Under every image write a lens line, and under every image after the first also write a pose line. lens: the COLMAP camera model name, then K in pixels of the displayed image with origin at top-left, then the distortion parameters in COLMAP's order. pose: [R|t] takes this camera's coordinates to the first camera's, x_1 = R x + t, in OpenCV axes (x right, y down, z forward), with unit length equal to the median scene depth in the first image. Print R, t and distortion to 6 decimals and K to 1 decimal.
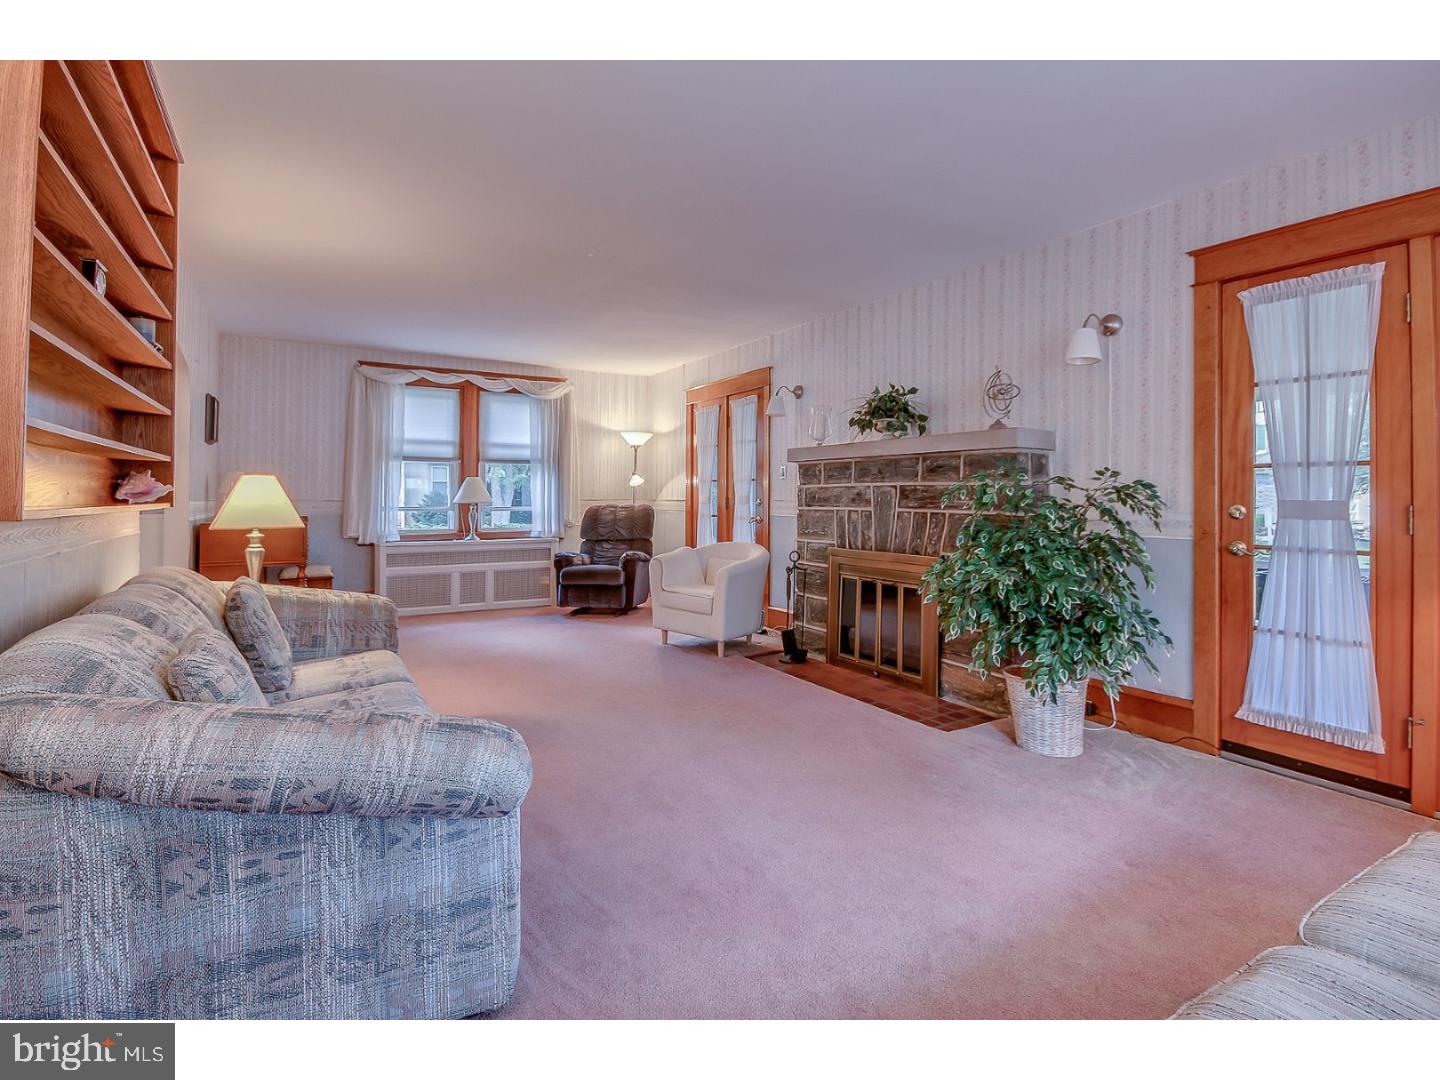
lens RADIAL K [[671.6, 0, 744.5], [0, 671.6, 509.7], [0, 0, 1]] dist [-0.001763, -0.000342]
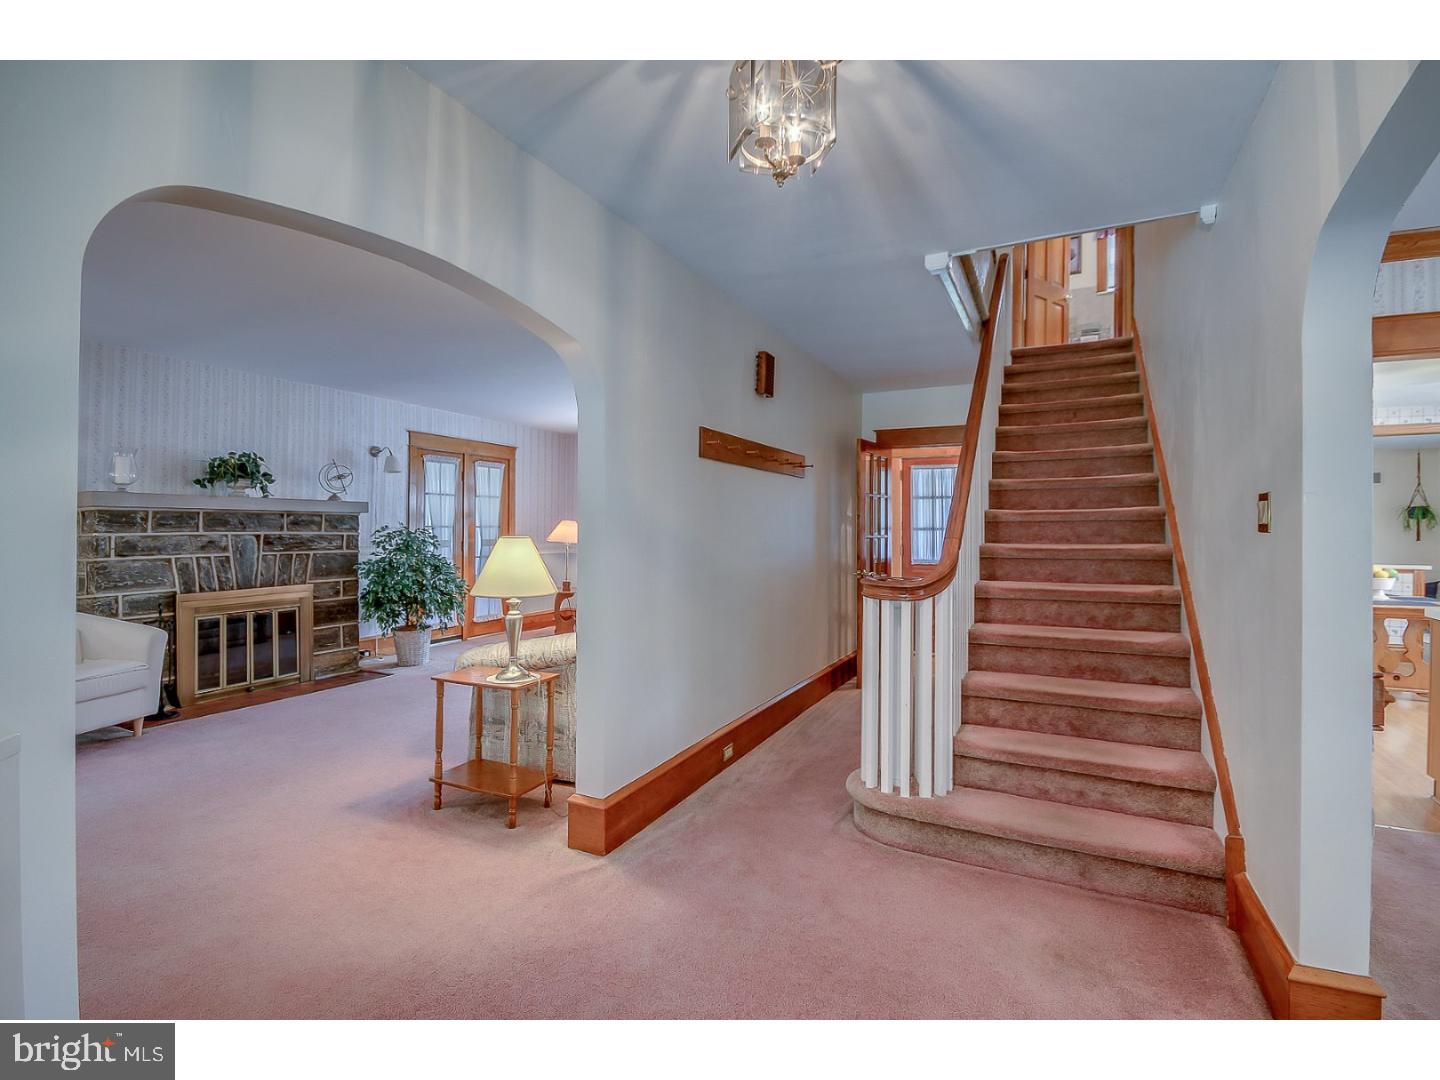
lens RADIAL K [[678.0, 0, 706.7], [0, 678.0, 552.4], [0, 0, 1]] dist [0.000346, -0.007624]
pose [[-0.505247, -0.029667, 0.862465, -1.195947], [0.018828, 0.998792, 0.045386, -0.040649], [-0.862769, 0.039169, -0.504078, 0.841068]]
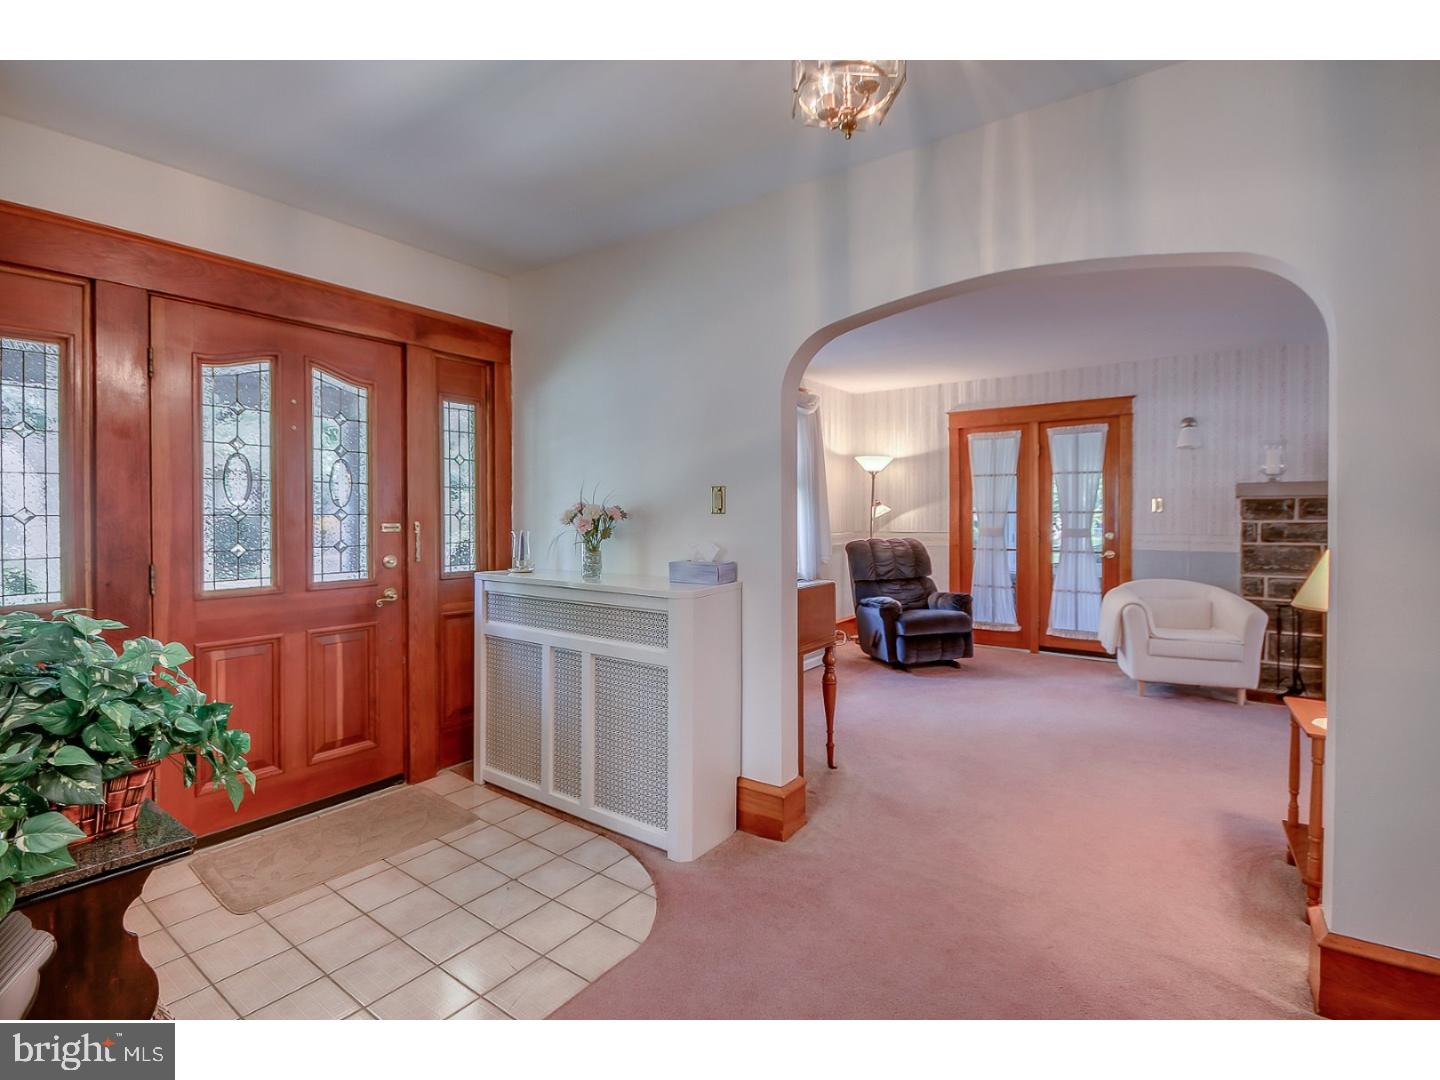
lens RADIAL K [[671.6, 0, 744.5], [0, 671.6, 509.7], [0, 0, 1]] dist [-0.001763, -0.000342]
pose [[0.914799, 0.005315, 0.403874, -1.097924], [0.008743, 0.999419, -0.032956, -0.028605], [-0.403814, 0.033679, 0.914221, 0.439023]]
